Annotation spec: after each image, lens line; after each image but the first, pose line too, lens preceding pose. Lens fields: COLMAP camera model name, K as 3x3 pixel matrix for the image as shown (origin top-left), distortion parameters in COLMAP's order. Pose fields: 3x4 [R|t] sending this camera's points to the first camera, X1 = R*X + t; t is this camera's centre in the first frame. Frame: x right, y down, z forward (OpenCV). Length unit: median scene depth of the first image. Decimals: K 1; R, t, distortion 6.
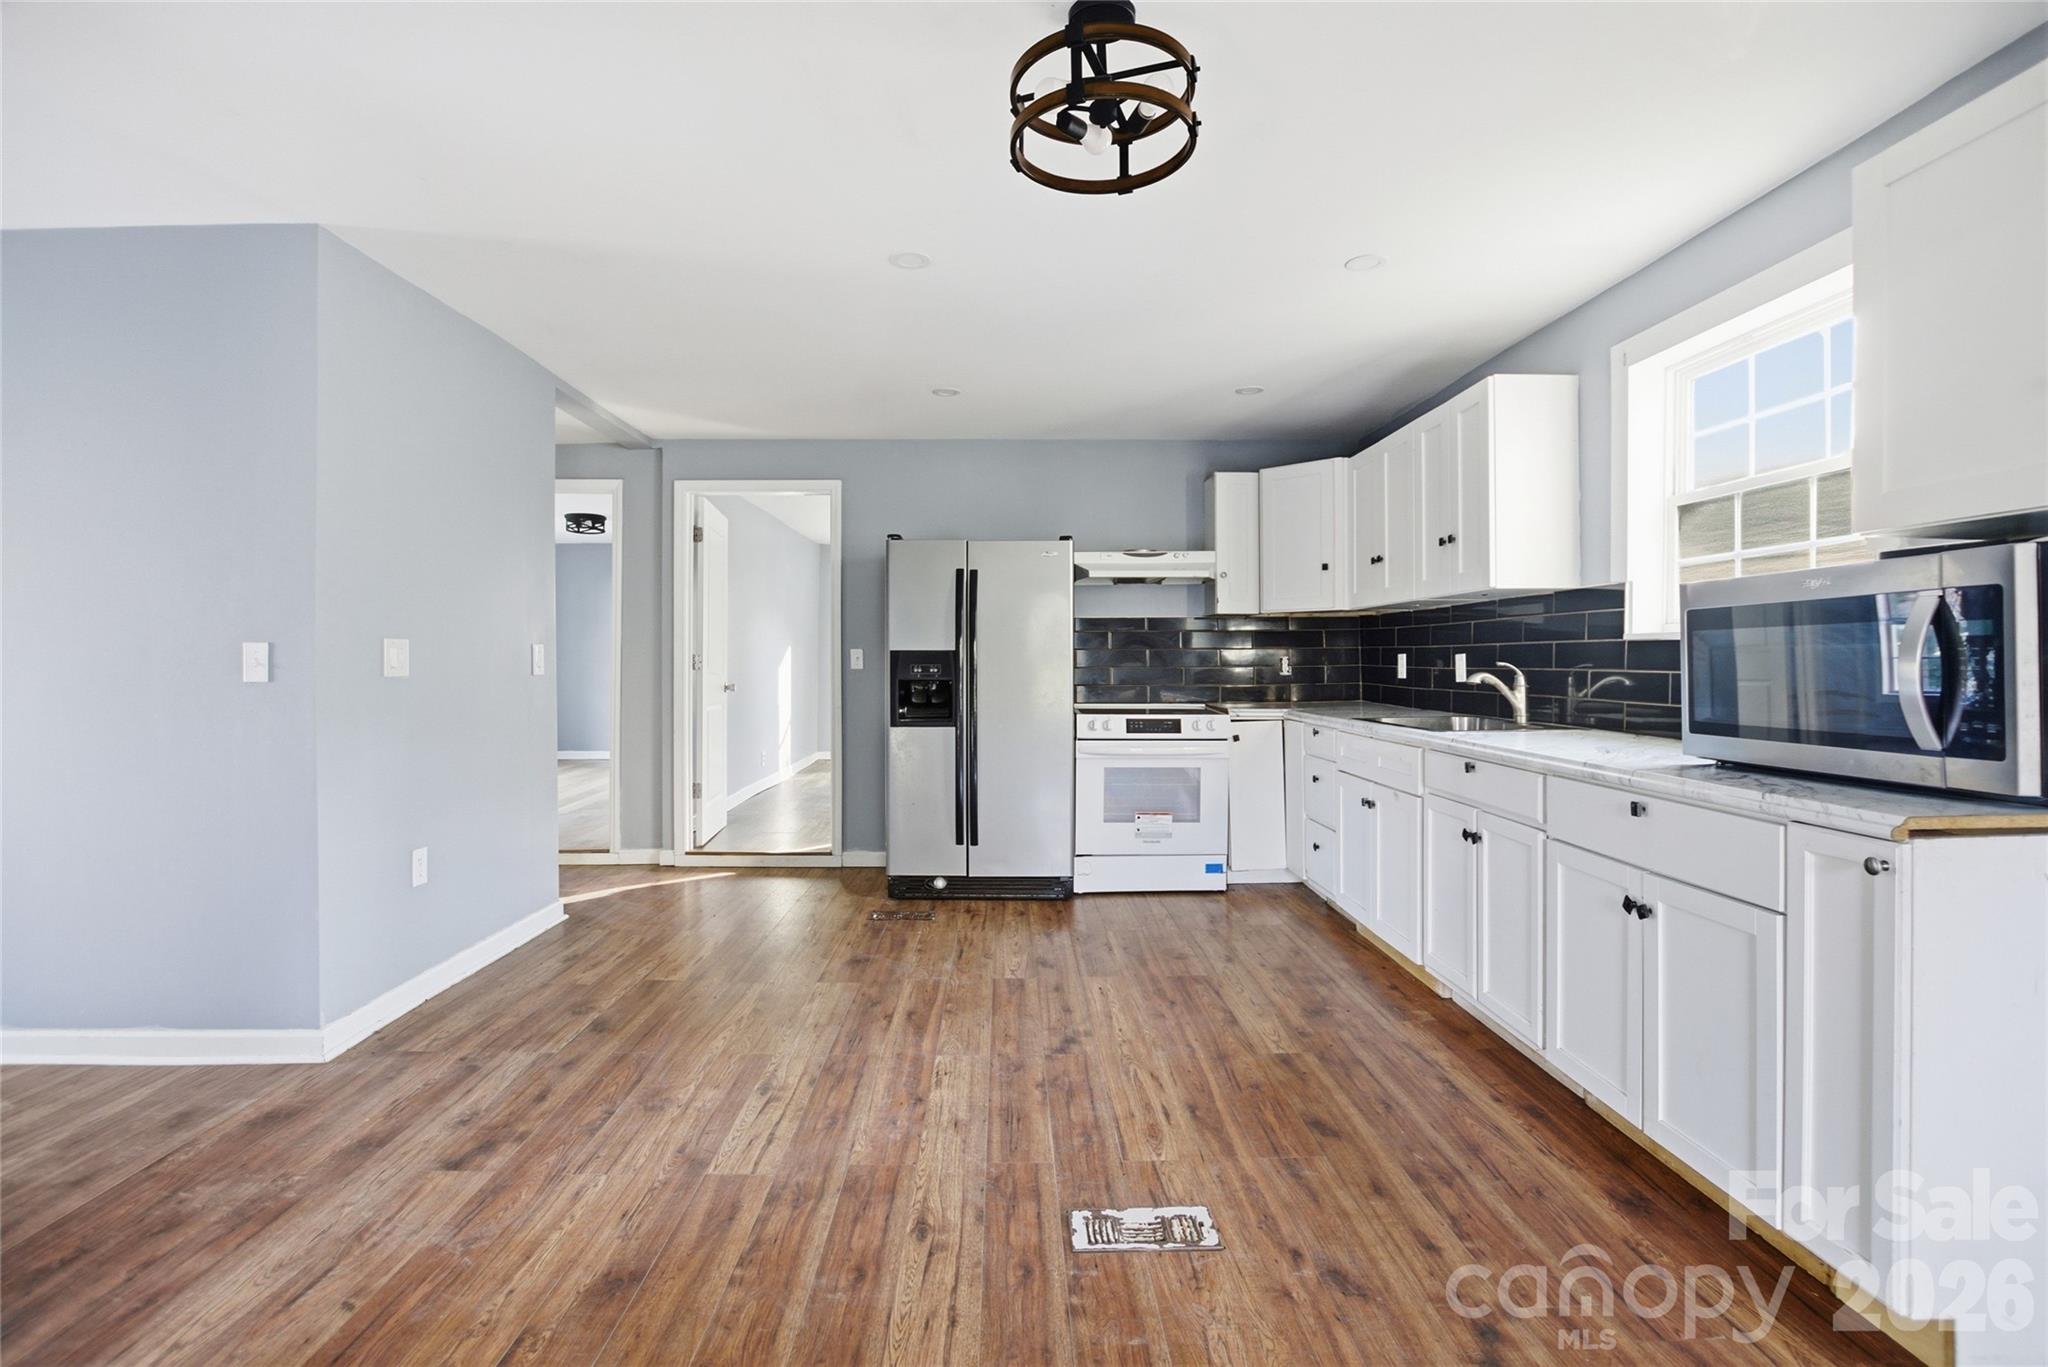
lens RADIAL K [[963.1, 0, 1034.6], [0, 963.1, 667.4], [0, 0, 1]] dist [-0.026872, 0.001345]
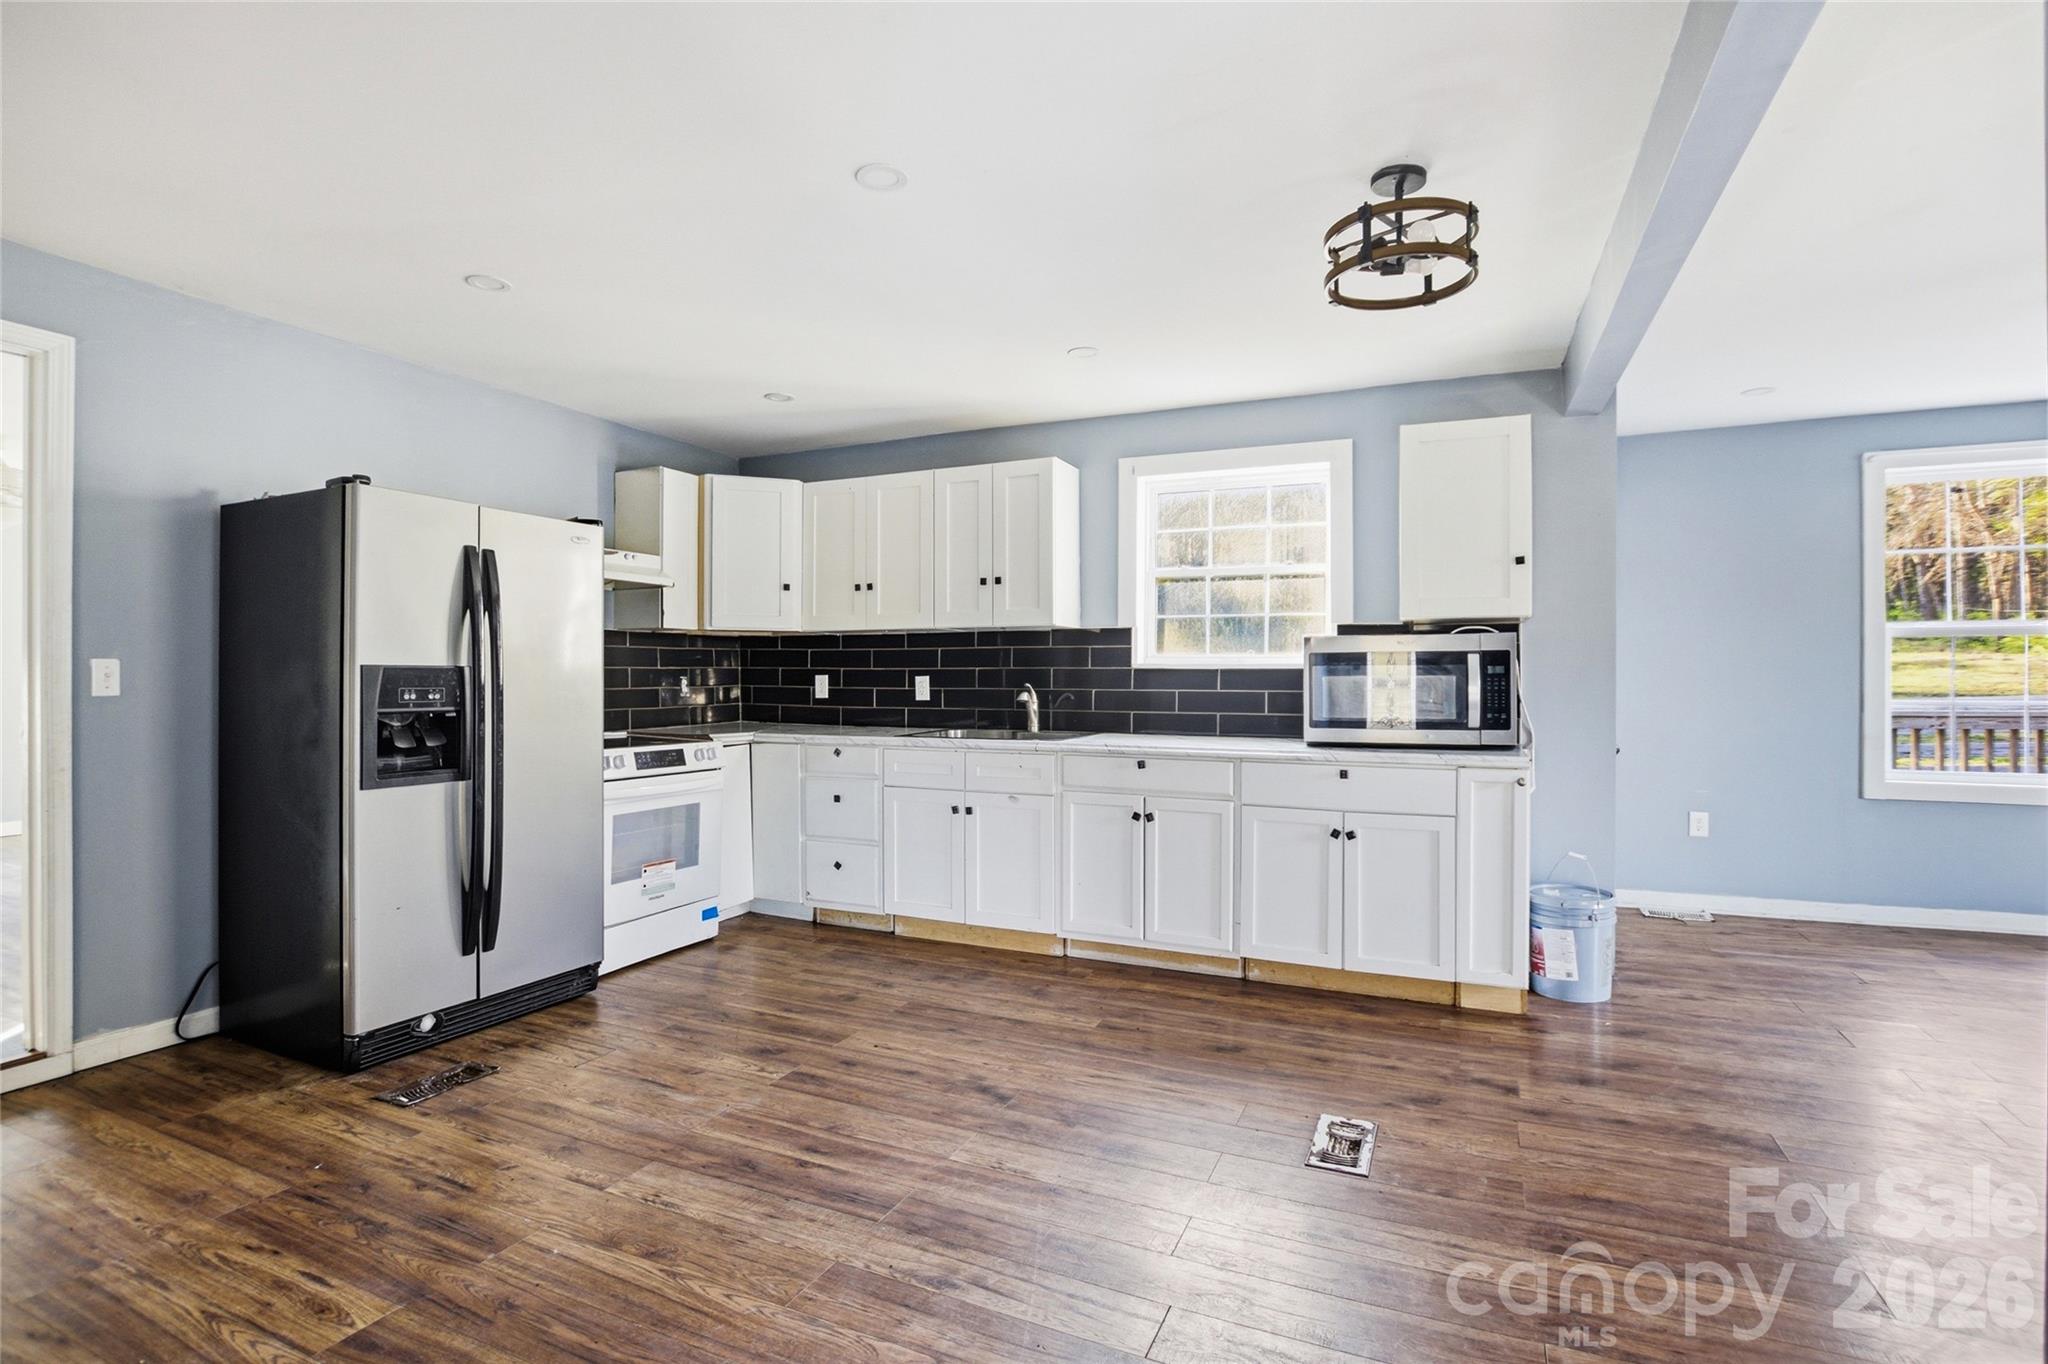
lens RADIAL K [[963.1, 0, 1030.9], [0, 963.1, 679.7], [0, 0, 1]] dist [-0.026872, 0.001345]
pose [[0.432075, 0.001776, 0.901836, -0.547804], [0.002709, 0.999991, -0.003267, -0.005347], [-0.901834, 0.003854, 0.432066, 0.384148]]
